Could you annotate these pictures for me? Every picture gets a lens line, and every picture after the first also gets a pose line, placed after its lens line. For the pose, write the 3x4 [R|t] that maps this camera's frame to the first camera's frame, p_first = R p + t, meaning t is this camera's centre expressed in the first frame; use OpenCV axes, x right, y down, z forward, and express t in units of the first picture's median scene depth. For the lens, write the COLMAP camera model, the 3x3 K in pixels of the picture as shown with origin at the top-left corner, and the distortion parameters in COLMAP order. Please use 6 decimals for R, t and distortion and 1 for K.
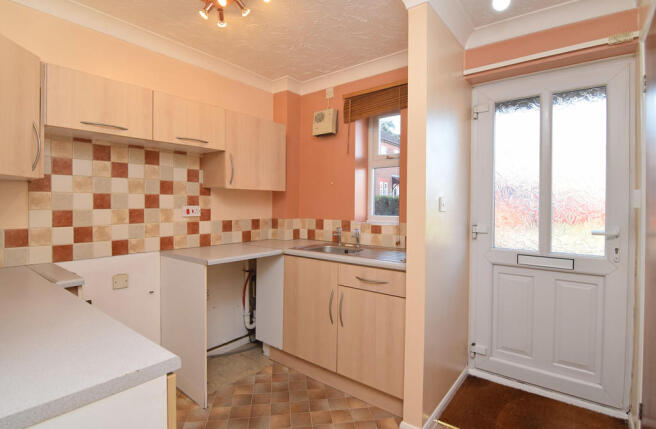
lens RADIAL K [[320.2, 0, 329.5], [0, 320.2, 213.4], [0, 0, 1]] dist [0.000996, -0.000307]
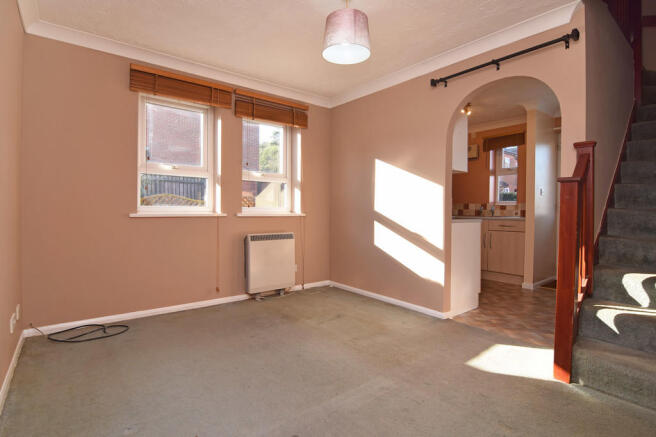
lens RADIAL K [[323.9, 0, 327.5], [0, 323.9, 214.0], [0, 0, 1]] dist [0.003338, -0.000998]
pose [[0.969217, 0.000390, -0.246207, -0.330556], [-0.004313, 0.999872, -0.015395, 0.103539], [0.246170, 0.015983, 0.969095, -0.948179]]
